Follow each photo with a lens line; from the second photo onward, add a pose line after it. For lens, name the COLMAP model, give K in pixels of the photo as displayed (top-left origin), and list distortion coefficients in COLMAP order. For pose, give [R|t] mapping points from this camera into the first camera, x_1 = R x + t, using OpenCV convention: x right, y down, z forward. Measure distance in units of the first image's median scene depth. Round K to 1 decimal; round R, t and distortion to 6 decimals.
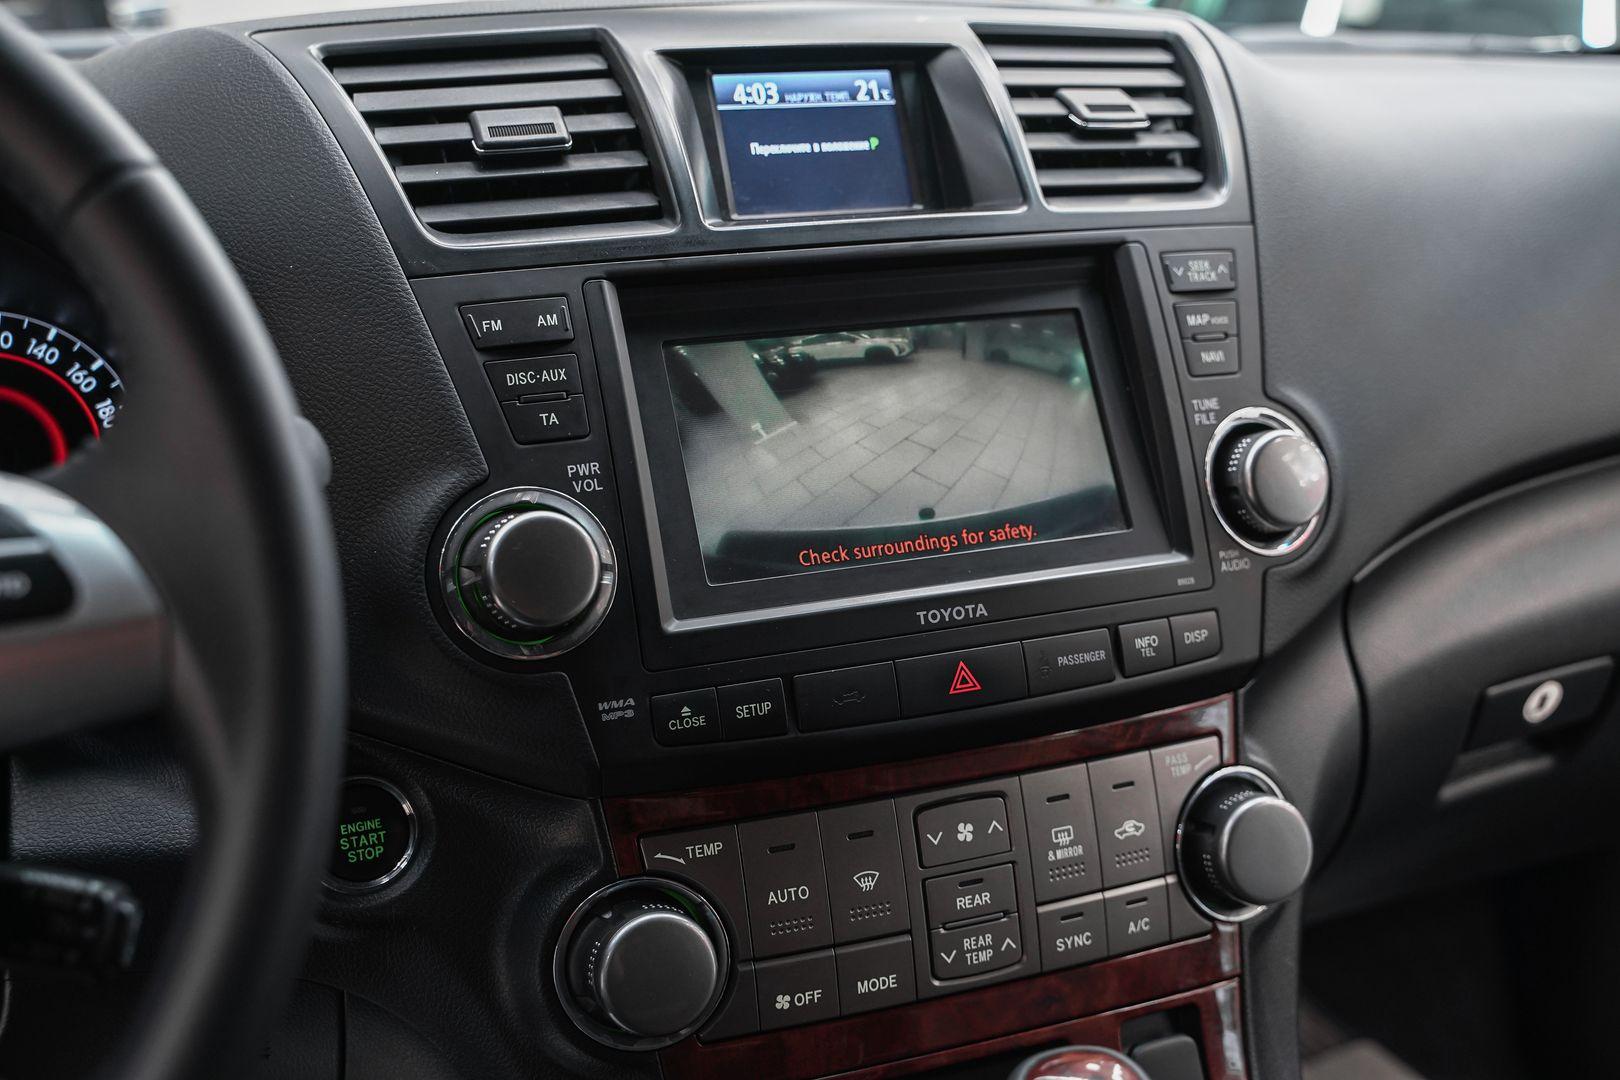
lens RADIAL K [[1871.8, 0, 809.6], [0, 1871.8, 515.6], [0, 0, 1]] dist [-0.011875, -0.006767]
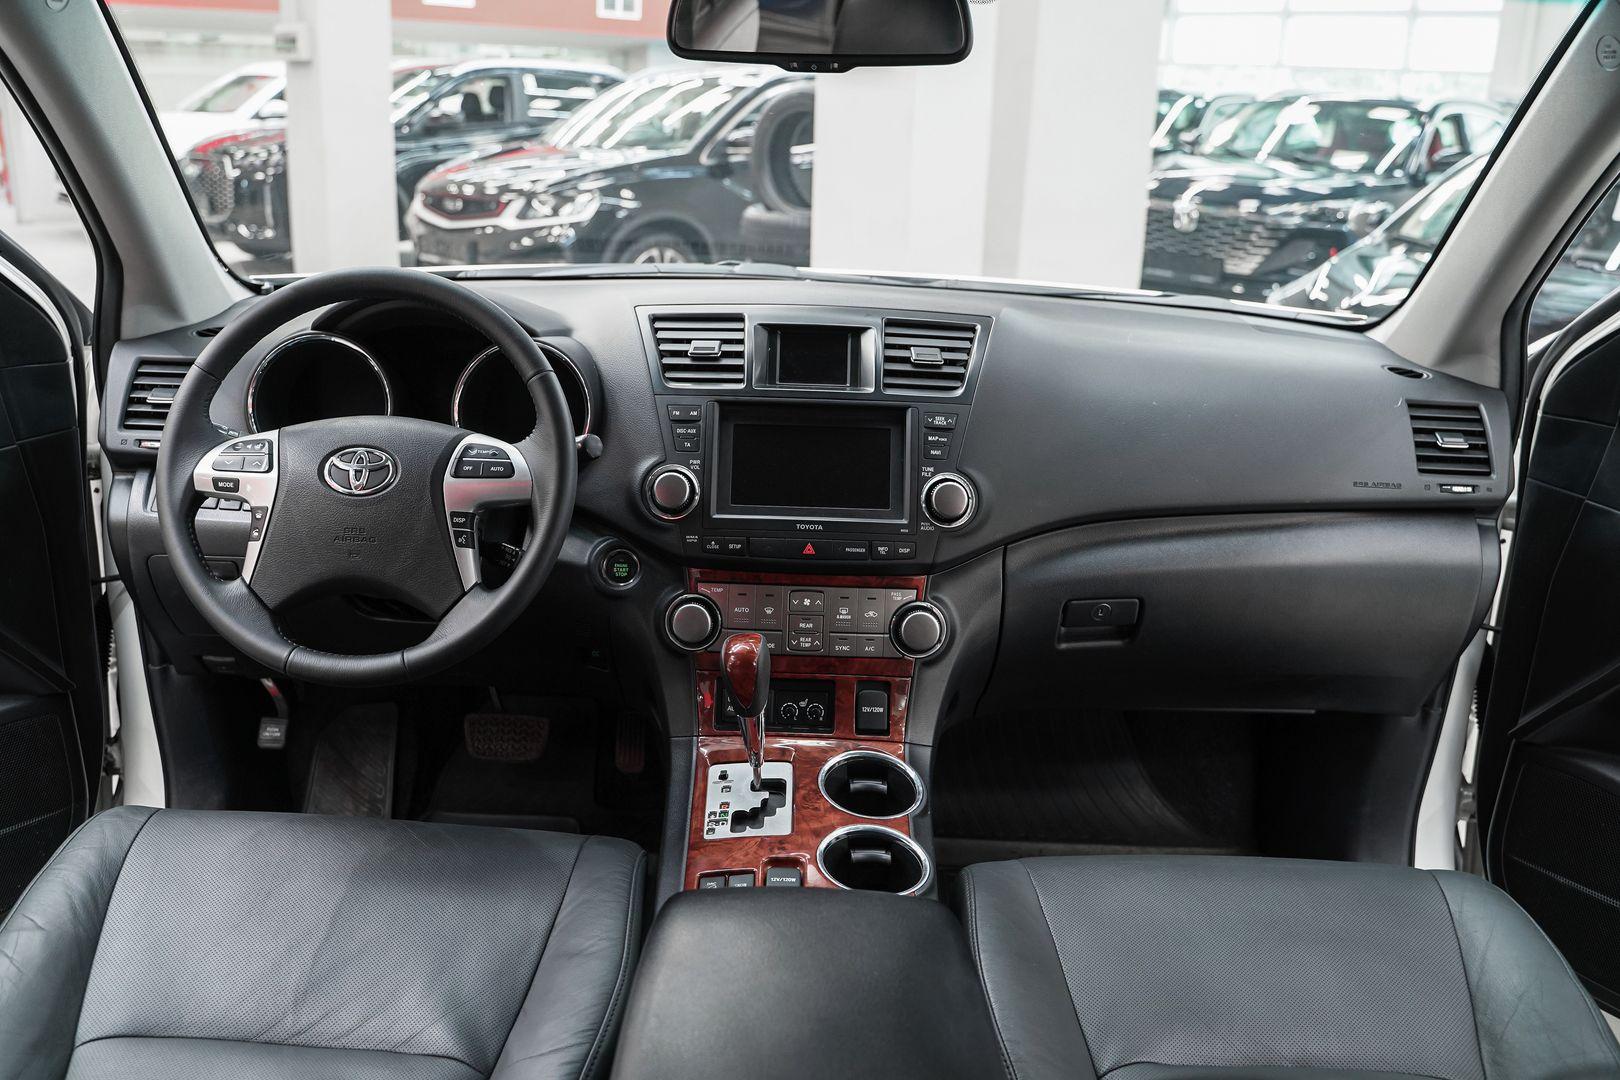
lens RADIAL K [[1333.6, 0, 779.6], [0, 1333.6, 542.3], [0, 0, 1]] dist [-0.108784, 0.079817]
pose [[0.921379, 0.149865, -0.358611, 0.776803], [-0.140967, 0.988700, 0.050996, -0.023932], [0.362201, 0.003566, 0.932093, -0.961333]]
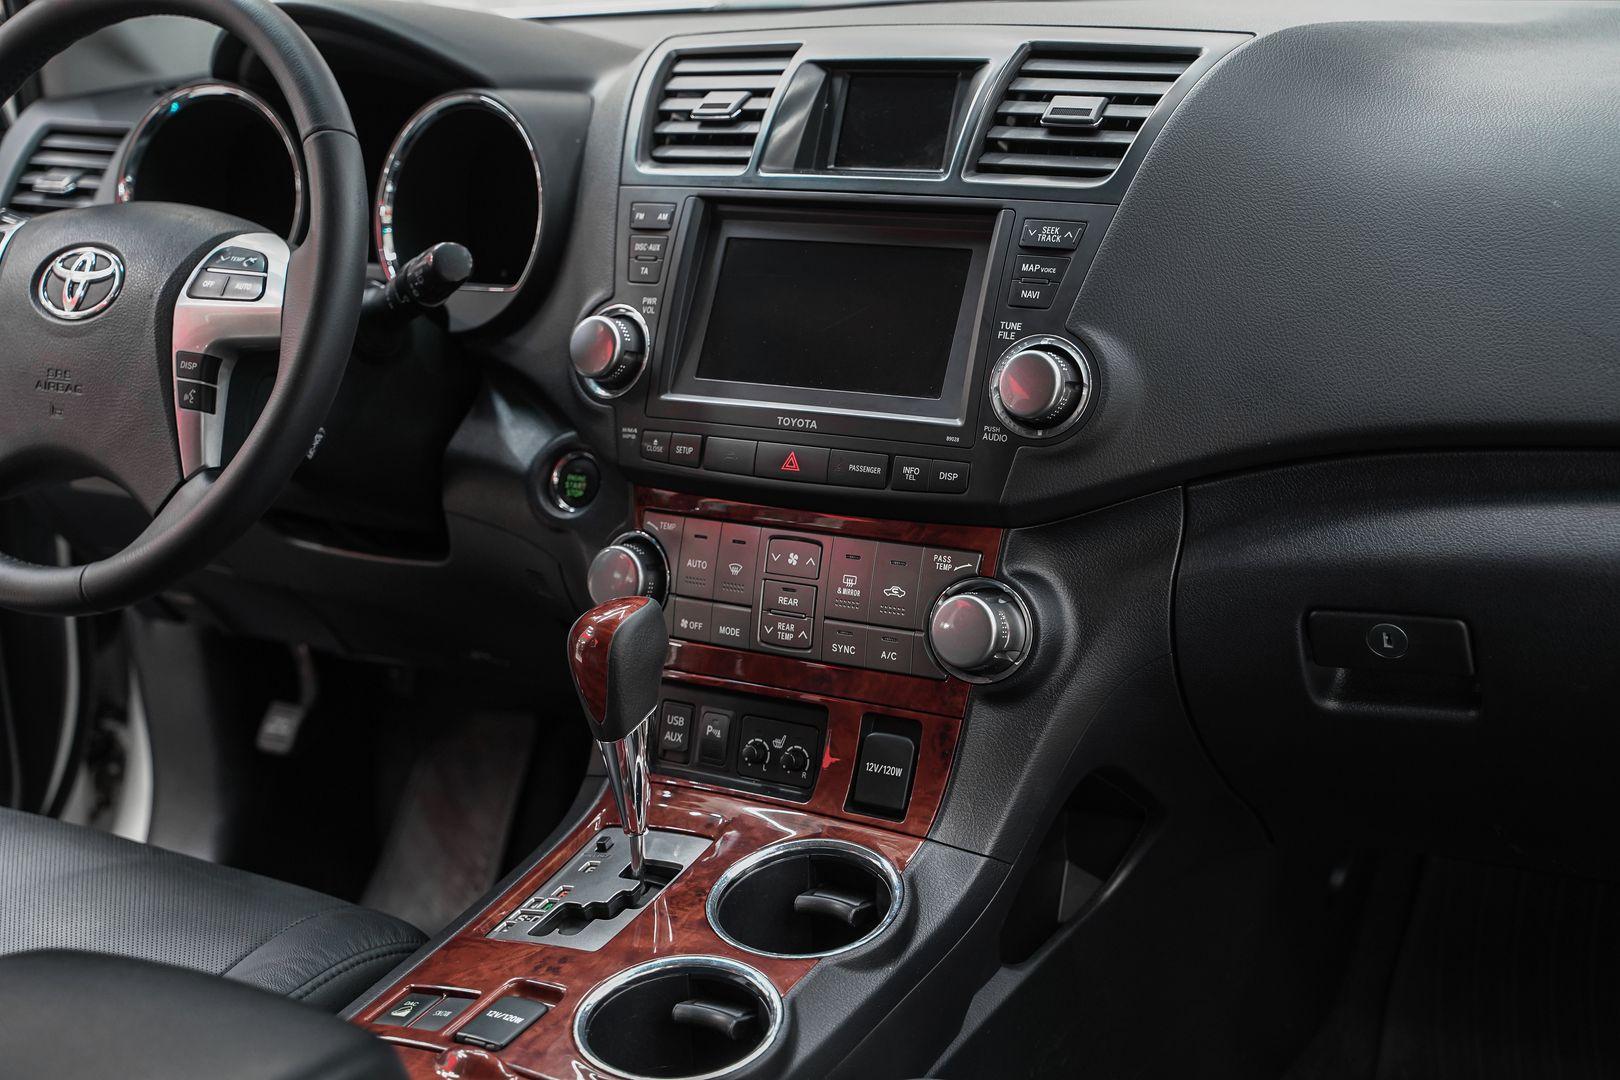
lens RADIAL K [[2450.3, 0, 805.0], [0, 2450.3, 531.4], [0, 0, 1]] dist [0.113545, 0.199084]
pose [[0.585612, 0.205475, -0.784116, 1.743406], [-0.175043, 0.976571, 0.125178, -0.121379], [0.791466, 0.063949, 0.607859, -0.283040]]
